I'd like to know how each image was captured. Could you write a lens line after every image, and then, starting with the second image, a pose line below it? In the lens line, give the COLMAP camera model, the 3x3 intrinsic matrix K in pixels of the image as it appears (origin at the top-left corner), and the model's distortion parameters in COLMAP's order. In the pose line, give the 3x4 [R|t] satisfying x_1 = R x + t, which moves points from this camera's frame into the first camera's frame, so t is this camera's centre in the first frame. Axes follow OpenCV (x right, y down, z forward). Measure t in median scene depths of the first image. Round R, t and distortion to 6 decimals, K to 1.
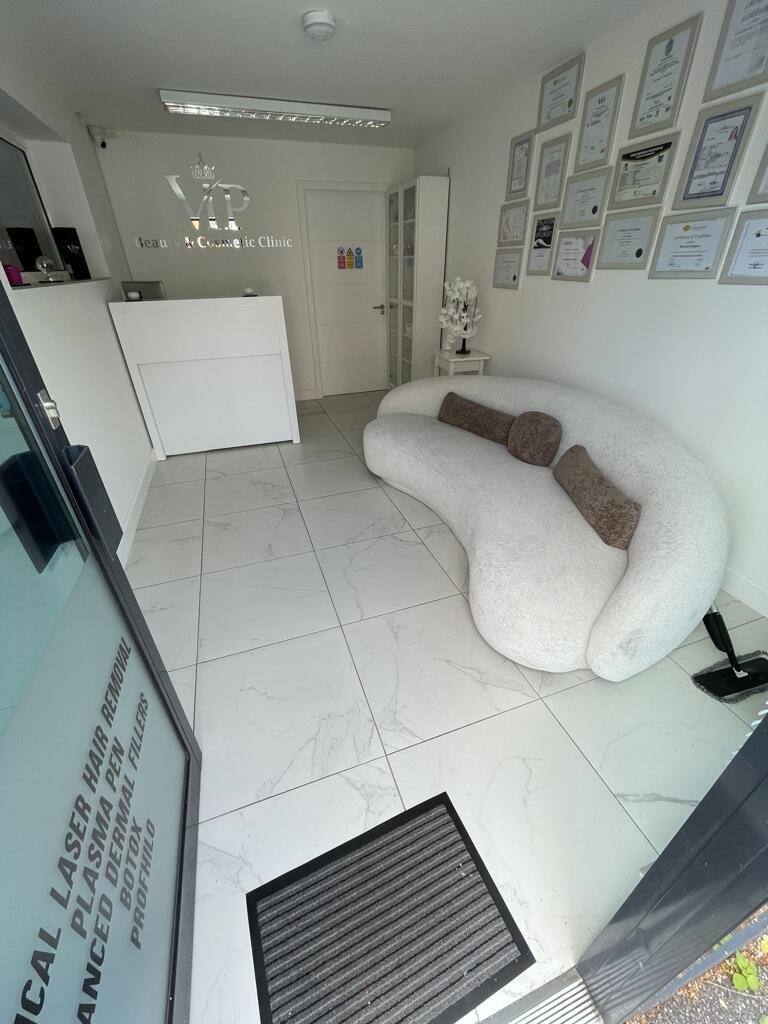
lens RADIAL K [[416.3, 0, 384.0], [0, 416.3, 512.0], [0, 0, 1]] dist [-0.001064, -0.000419]
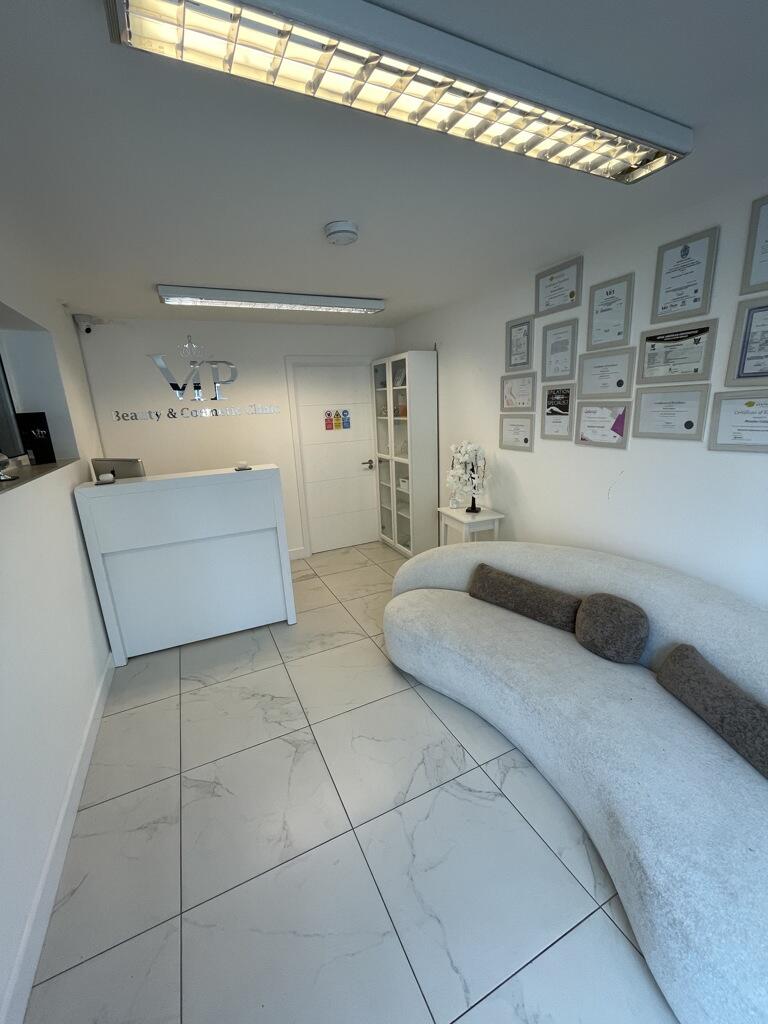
lens RADIAL K [[416.3, 0, 384.0], [0, 416.3, 512.0], [0, 0, 1]] dist [-0.001064, -0.000419]
pose [[0.993397, -0.057464, 0.099300, -0.142778], [0.083382, 0.956119, -0.280862, -0.191568], [-0.078804, 0.287287, 0.954597, 0.181308]]
